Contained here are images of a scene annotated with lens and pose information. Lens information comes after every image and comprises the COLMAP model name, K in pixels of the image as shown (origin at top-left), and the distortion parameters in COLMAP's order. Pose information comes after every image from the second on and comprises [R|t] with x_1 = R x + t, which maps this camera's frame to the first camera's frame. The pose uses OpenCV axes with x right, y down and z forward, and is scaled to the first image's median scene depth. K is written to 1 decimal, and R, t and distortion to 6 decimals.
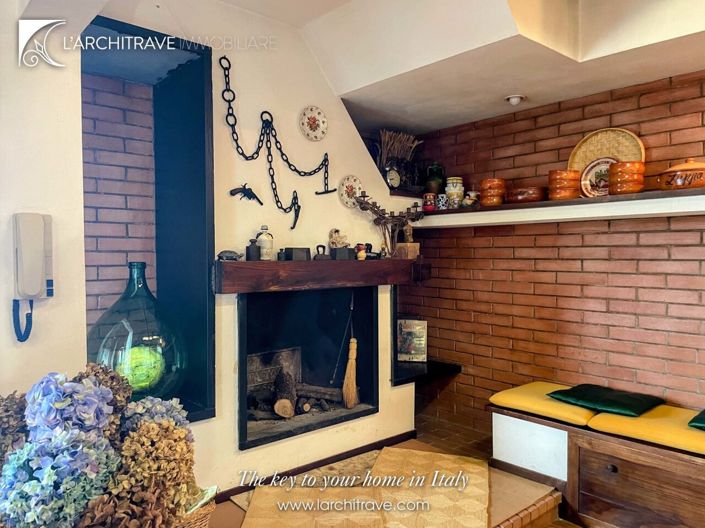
lens RADIAL K [[543.3, 0, 353.2], [0, 543.3, 265.2], [0, 0, 1]] dist [0.045954, -0.017091]
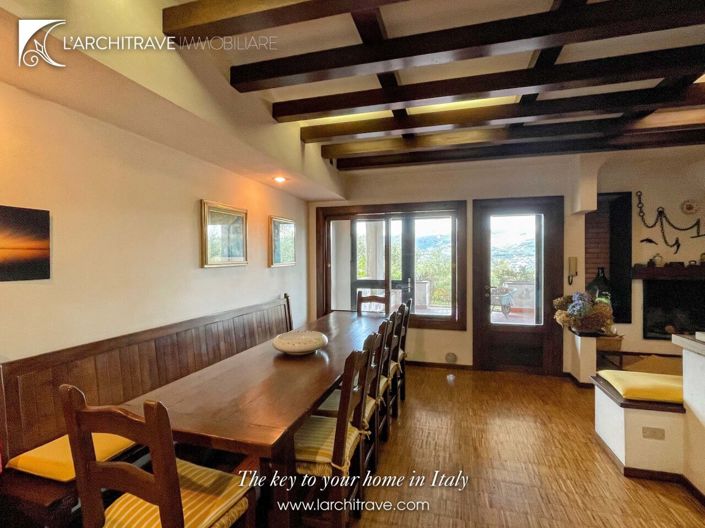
lens RADIAL K [[354.0, 0, 353.6], [0, 354.0, 265.5], [0, 0, 1]] dist [-0.000569, 0.001031]
pose [[0.536049, 0.010009, -0.844128, 0.461967], [-0.010866, 0.999929, 0.004956, -0.009119], [0.844117, 0.006516, 0.536120, -1.056318]]
